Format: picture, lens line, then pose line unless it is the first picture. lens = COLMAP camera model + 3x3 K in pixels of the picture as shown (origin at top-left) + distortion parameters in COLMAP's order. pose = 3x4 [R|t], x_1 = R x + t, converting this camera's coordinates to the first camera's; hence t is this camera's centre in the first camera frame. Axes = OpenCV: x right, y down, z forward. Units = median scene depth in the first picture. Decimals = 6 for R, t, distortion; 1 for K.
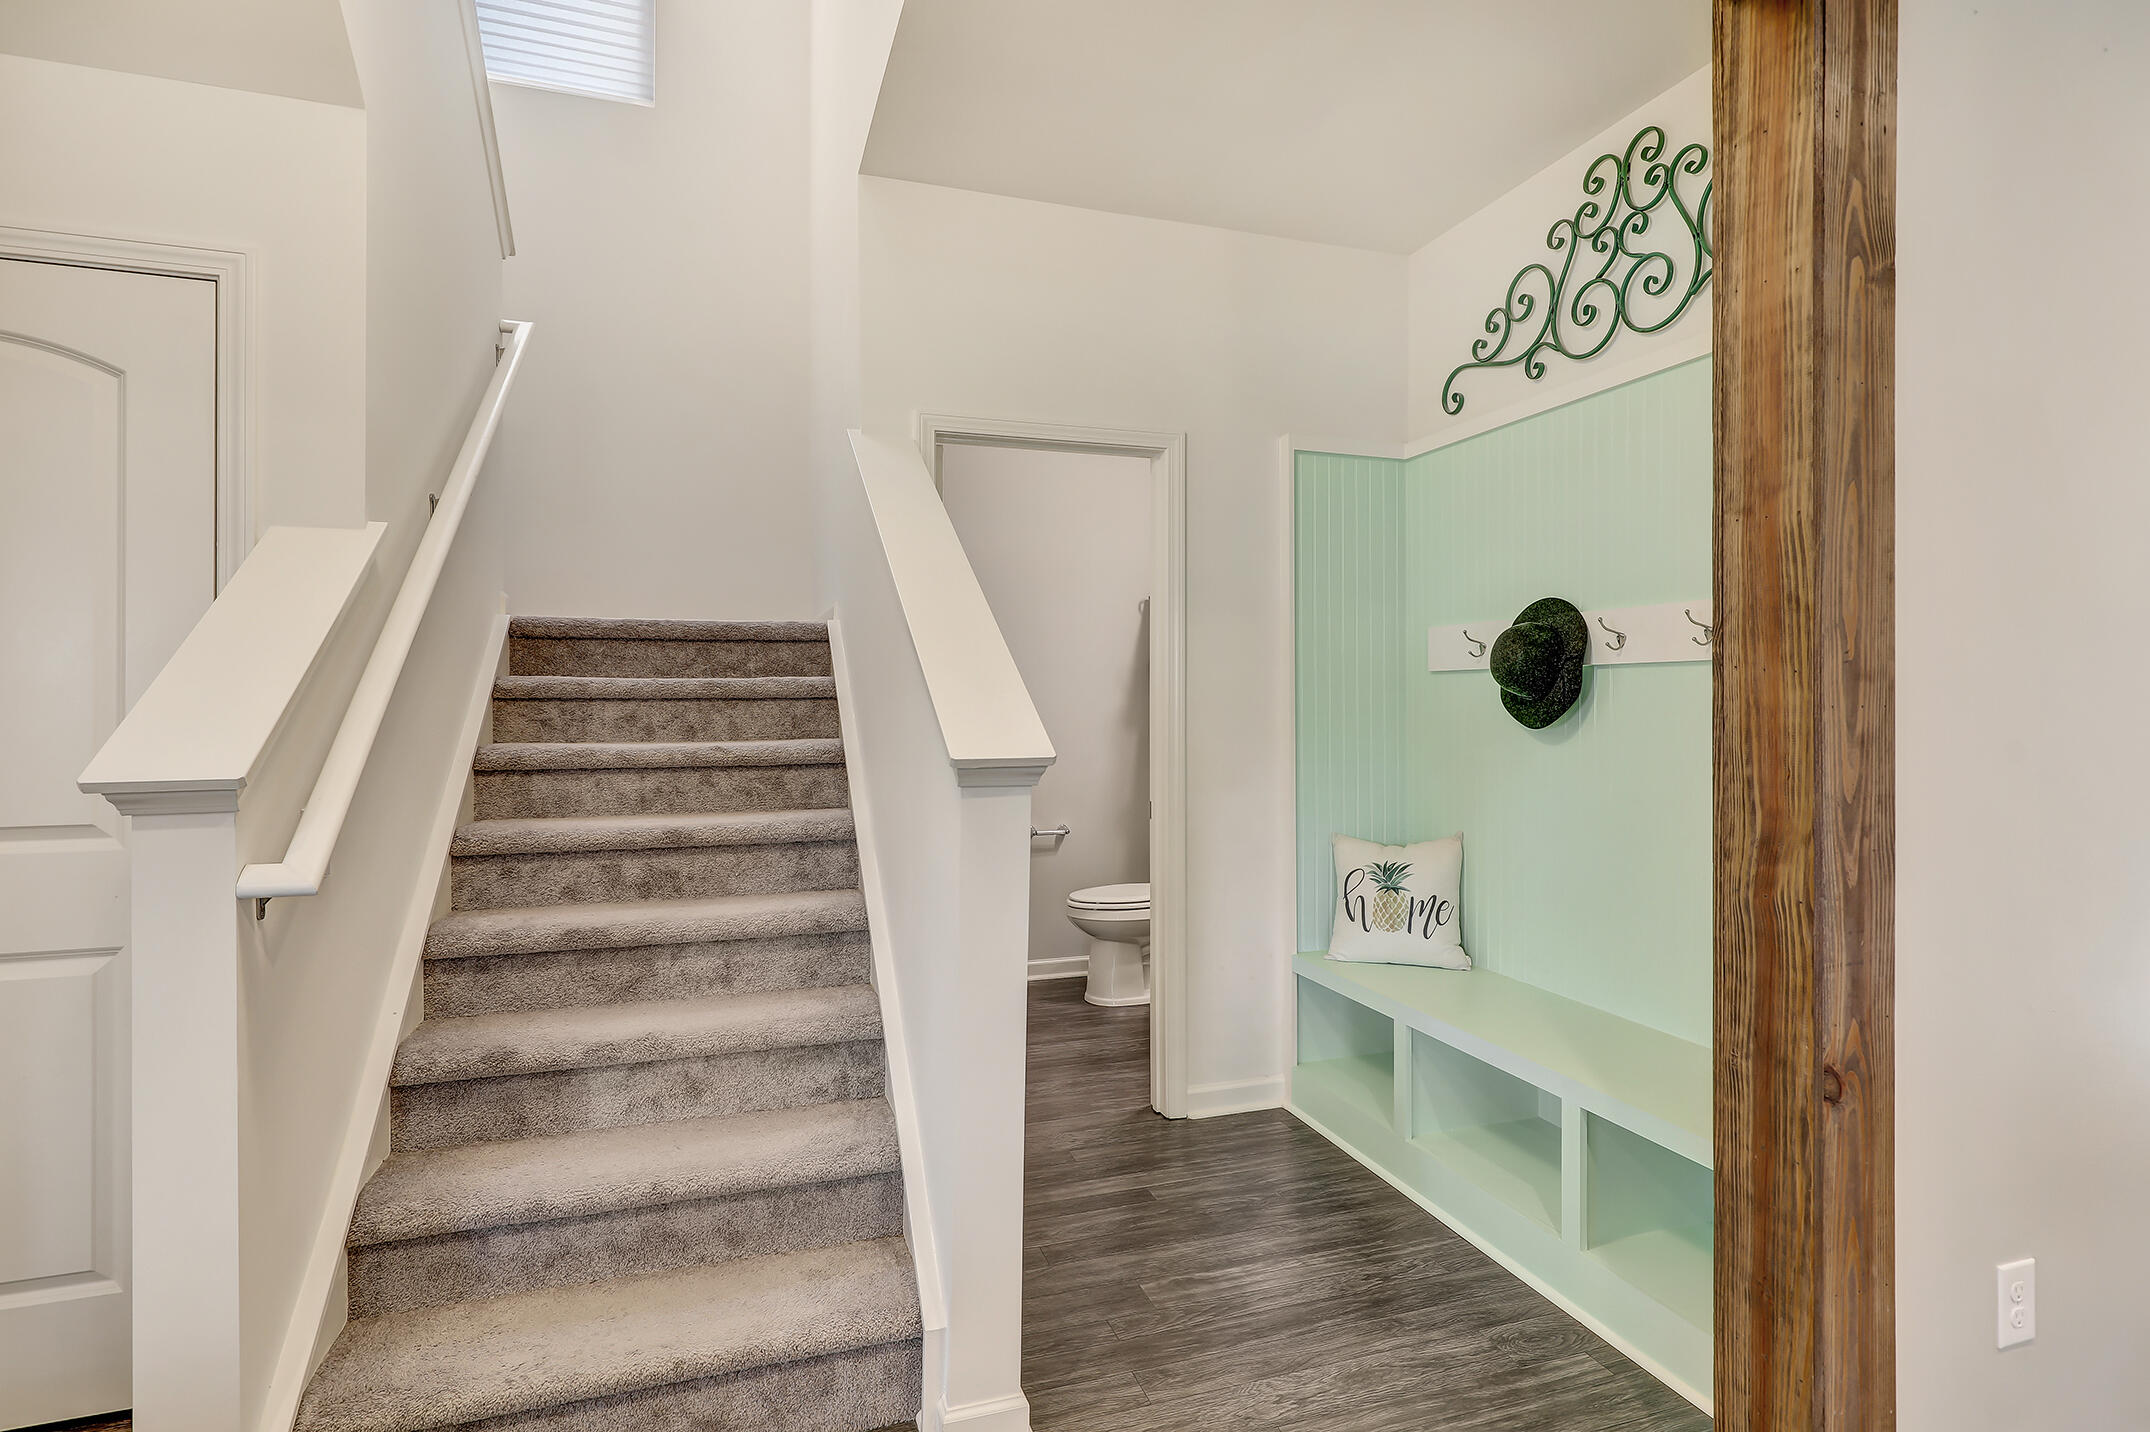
lens RADIAL K [[1036.3, 0, 1086.9], [0, 1036.3, 727.0], [0, 0, 1]] dist [-0.001532, -0.000277]
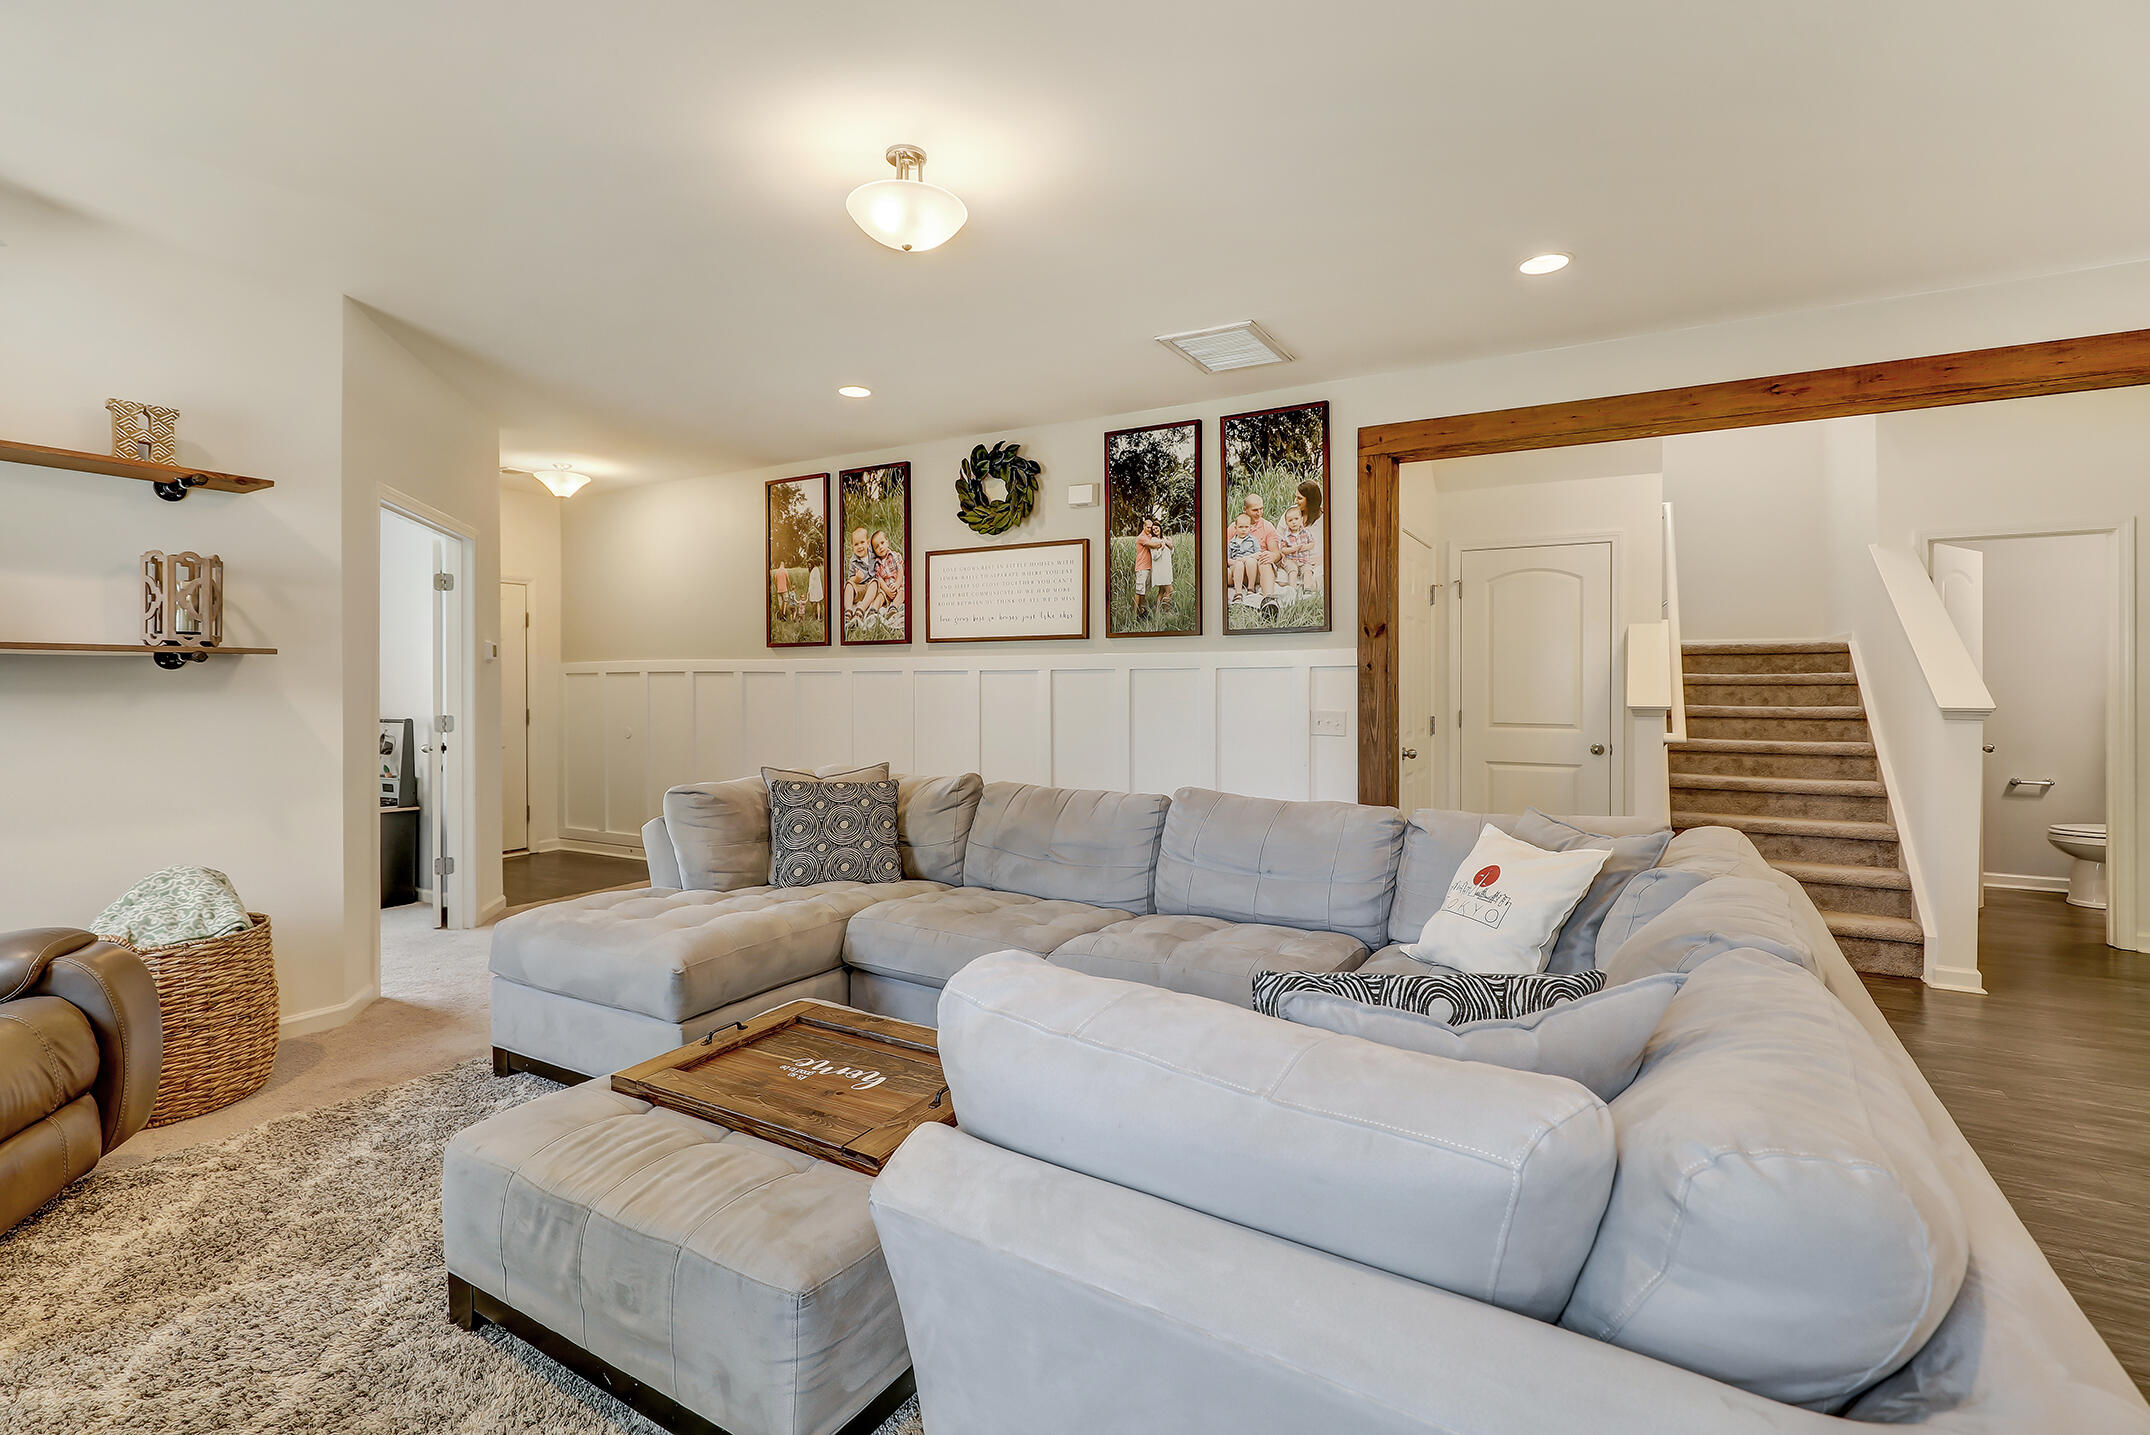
lens RADIAL K [[977.5, 0, 1076.2], [0, 977.5, 675.4], [0, 0, 1]] dist [-0.001841, -0.000566]
pose [[0.655867, -0.005906, -0.754853, 0.183179], [-0.023571, 0.999322, -0.028299, 0.044156], [0.754508, 0.036353, 0.655283, -1.379426]]
